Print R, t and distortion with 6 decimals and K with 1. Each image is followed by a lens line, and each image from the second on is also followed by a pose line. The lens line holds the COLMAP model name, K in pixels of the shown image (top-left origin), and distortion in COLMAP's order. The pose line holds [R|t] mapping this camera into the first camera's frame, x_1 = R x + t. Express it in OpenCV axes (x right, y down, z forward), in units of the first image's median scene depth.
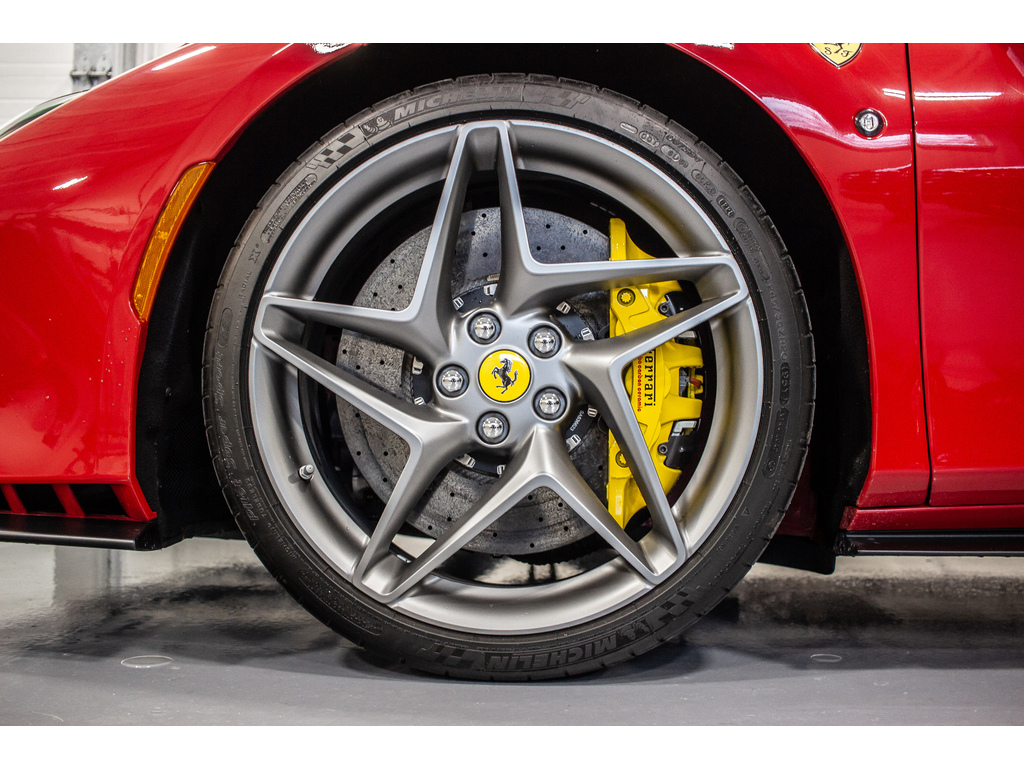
lens RADIAL K [[1141.8, 0, 512.0], [0, 1141.8, 384.0], [0, 0, 1]] dist [-0.093433, 0.010853]
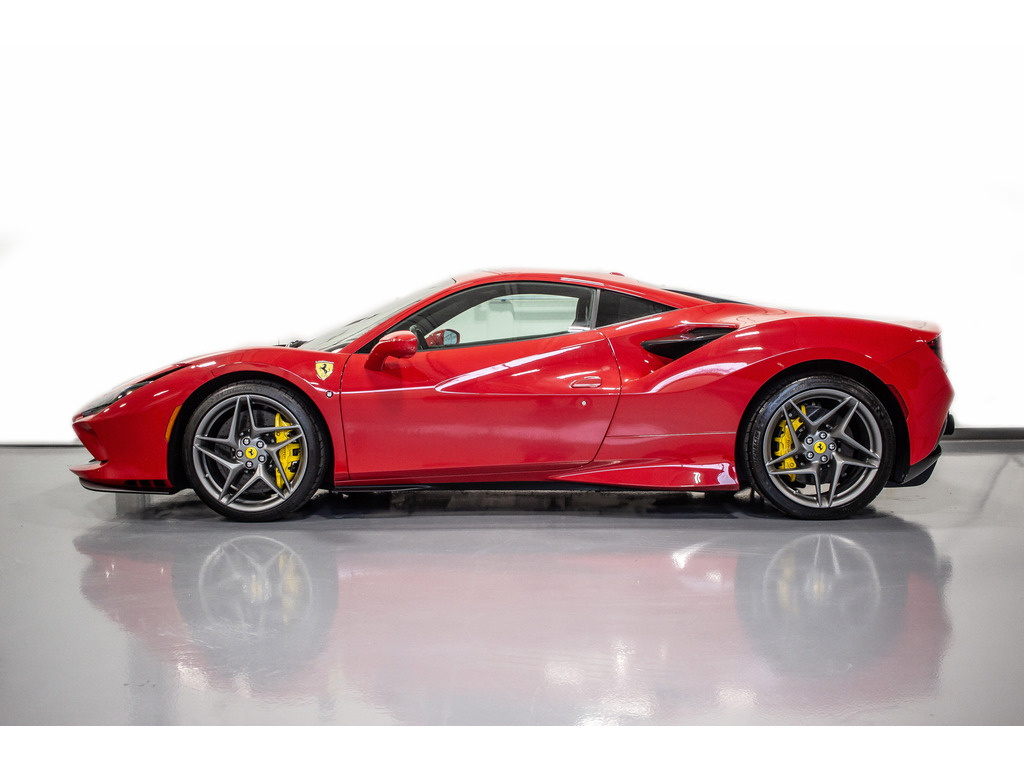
lens RADIAL K [[1141.8, 0, 512.0], [0, 1141.8, 384.0], [0, 0, 1]] dist [-0.093433, 0.010853]
pose [[0.999613, -0.027772, 0.001355, 0.985099], [0.027520, 0.995145, 0.094489, -0.648166], [-0.003972, -0.094416, 0.995525, -3.279621]]
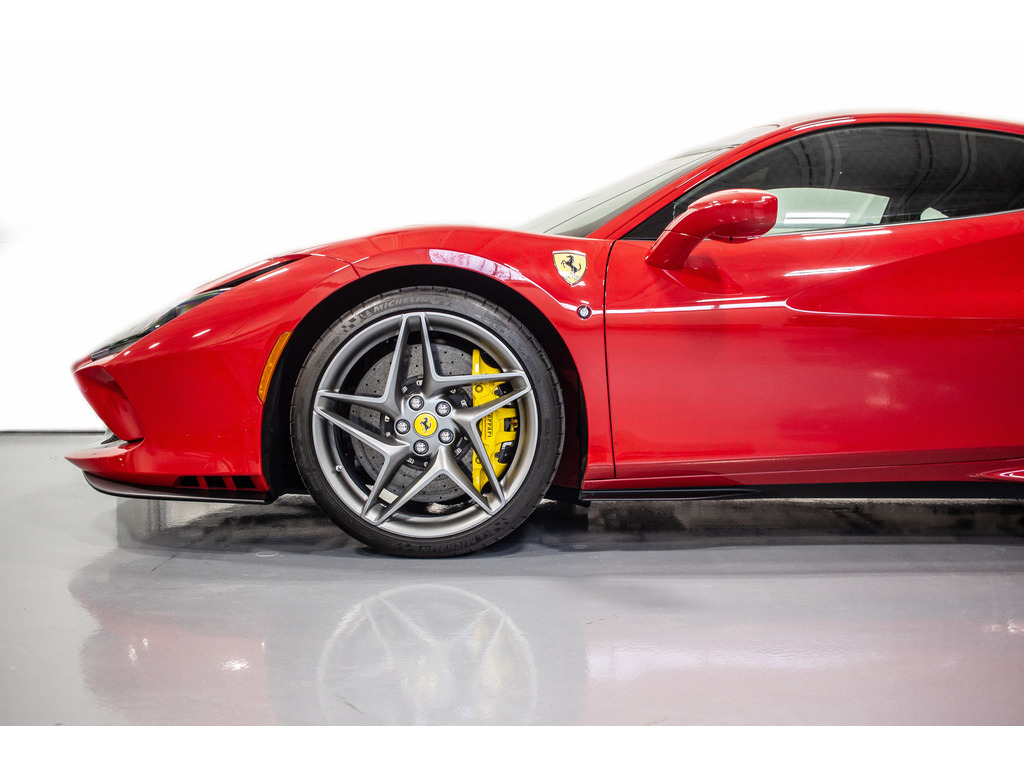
lens RADIAL K [[1141.8, 0, 512.0], [0, 1141.8, 384.0], [0, 0, 1]] dist [-0.093433, 0.010853]
pose [[0.999509, -0.016991, 0.026342, 0.105885], [0.014669, 0.996191, 0.085952, -0.278756], [-0.027703, -0.085524, 0.995951, -1.245197]]
